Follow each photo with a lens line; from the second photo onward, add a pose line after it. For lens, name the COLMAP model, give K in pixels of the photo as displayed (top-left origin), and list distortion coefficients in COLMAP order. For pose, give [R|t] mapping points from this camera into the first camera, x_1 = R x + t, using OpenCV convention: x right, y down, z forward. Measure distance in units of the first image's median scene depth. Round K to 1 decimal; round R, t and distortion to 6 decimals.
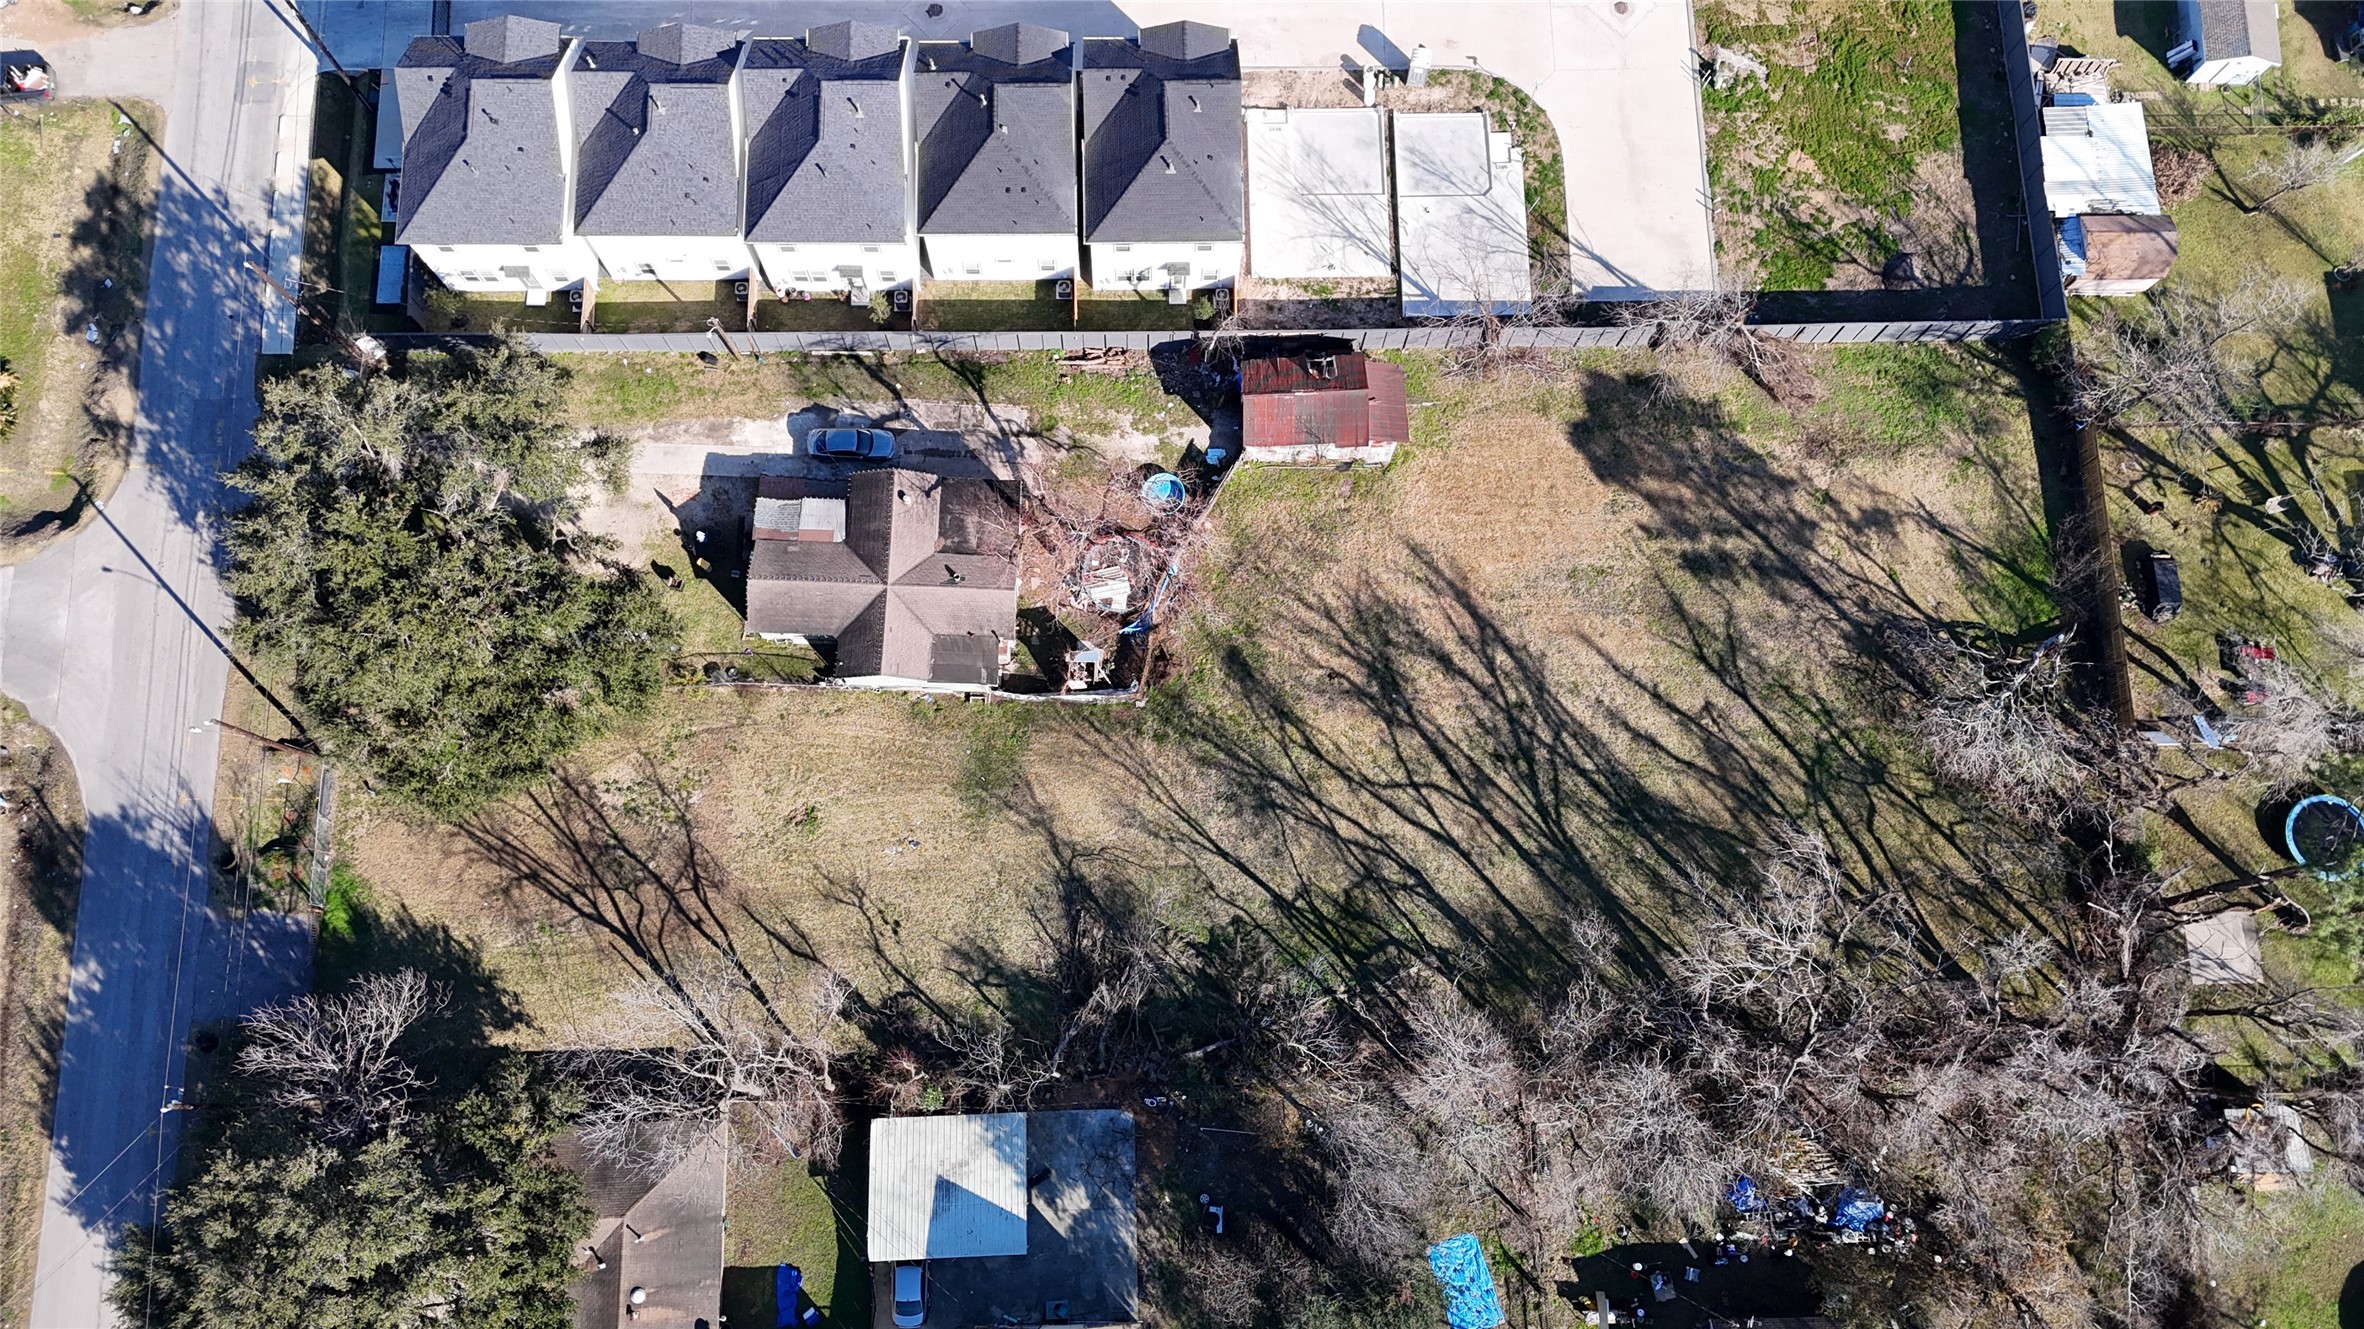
lens RADIAL K [[1744.0, 0, 1178.6], [0, 1744.0, 668.2], [0, 0, 1]] dist [0.069319, -0.069646]
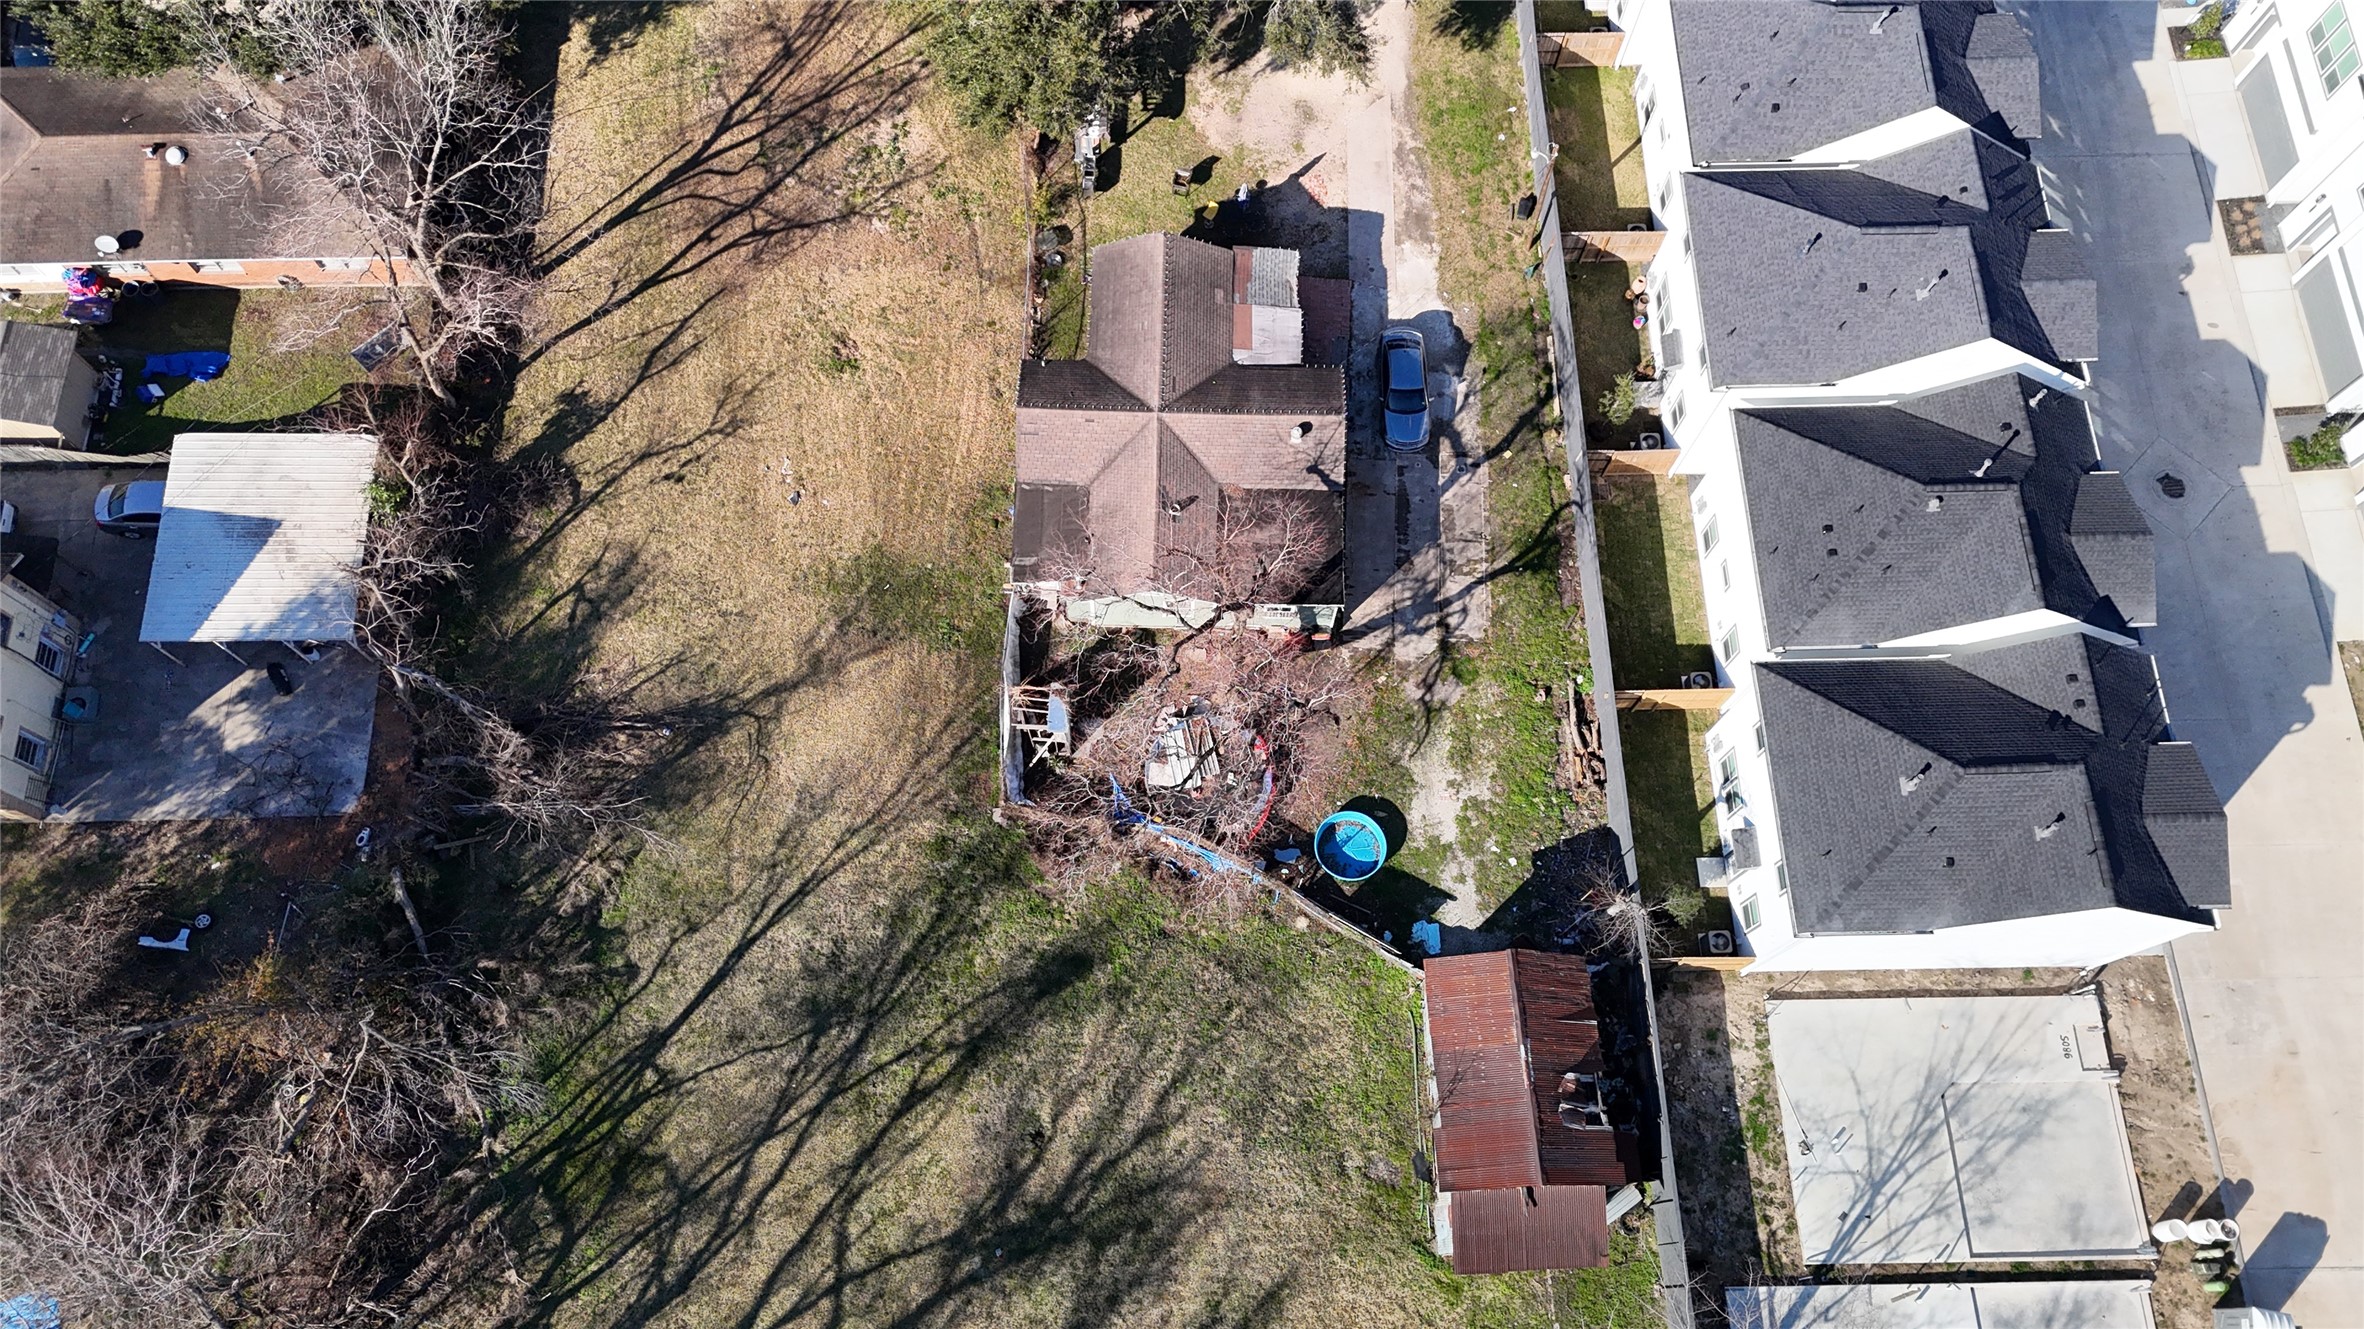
lens RADIAL K [[1744.0, 0, 1169.6], [0, 1744.0, 646.8], [0, 0, 1]] dist [0.069319, -0.069646]
pose [[0.006372, 0.926677, -0.375804, 0.157188], [-0.973565, 0.091556, 0.209257, -0.175932], [0.228321, 0.364537, 0.902764, 0.428230]]
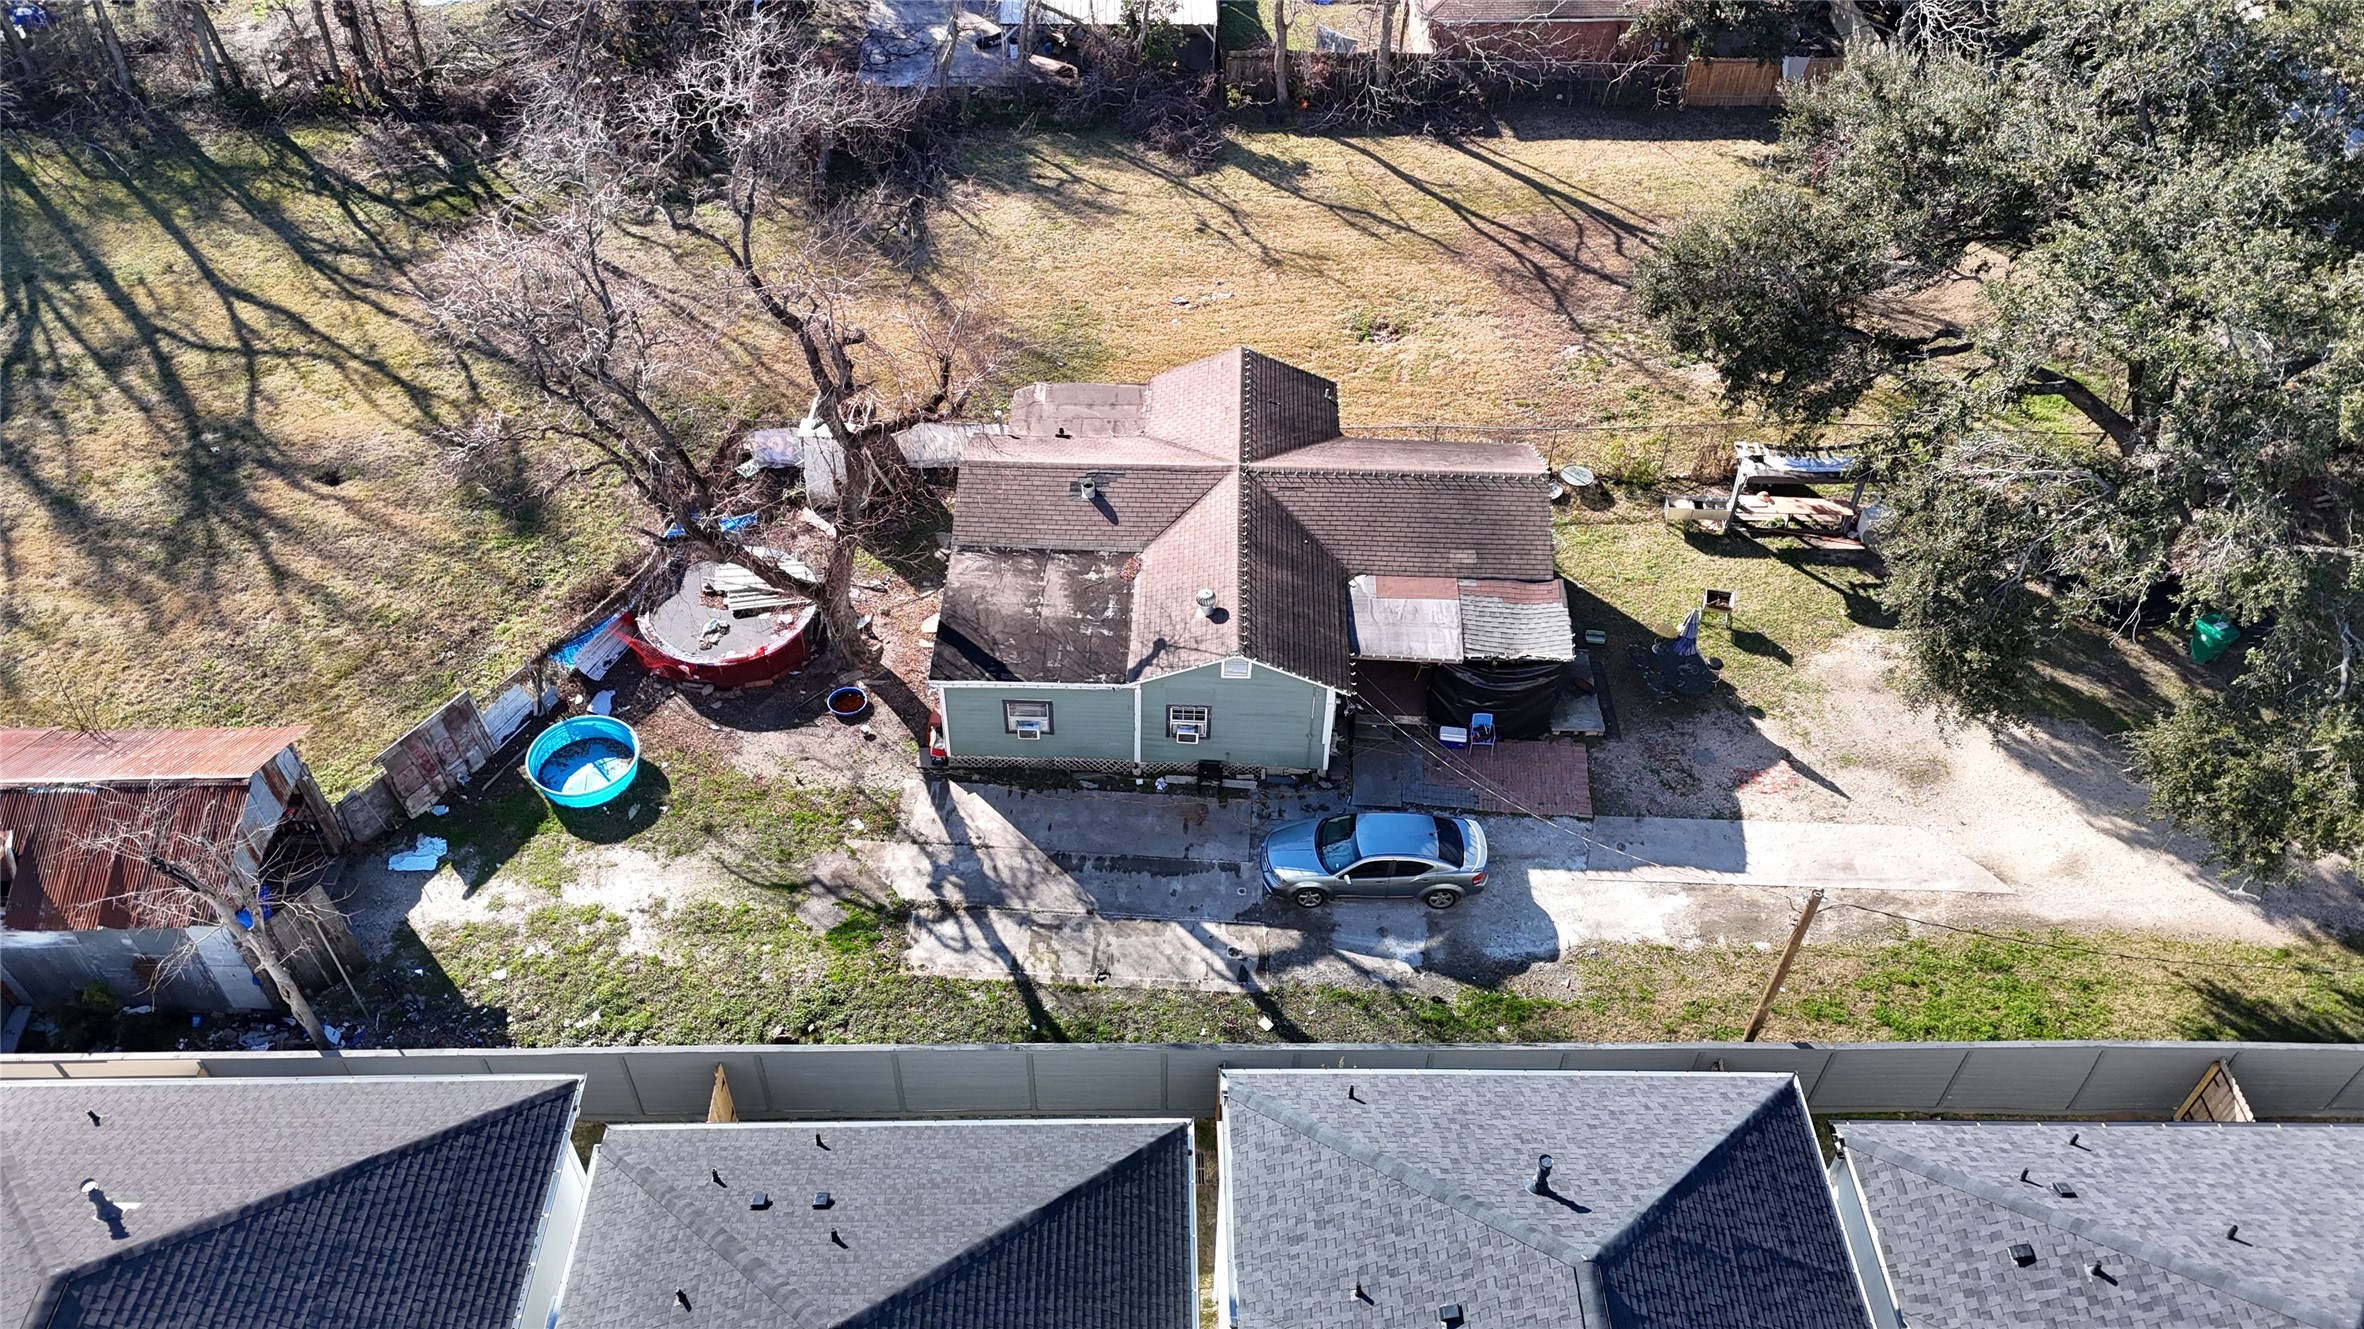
lens RADIAL K [[1744.0, 0, 1198.7], [0, 1744.0, 672.3], [0, 0, 1]] dist [0.069319, -0.069646]
pose [[-0.999372, -0.022829, -0.027094, -0.141196], [-0.011738, -0.508195, 0.861162, -0.447859], [-0.033428, 0.860939, 0.507608, 0.794838]]
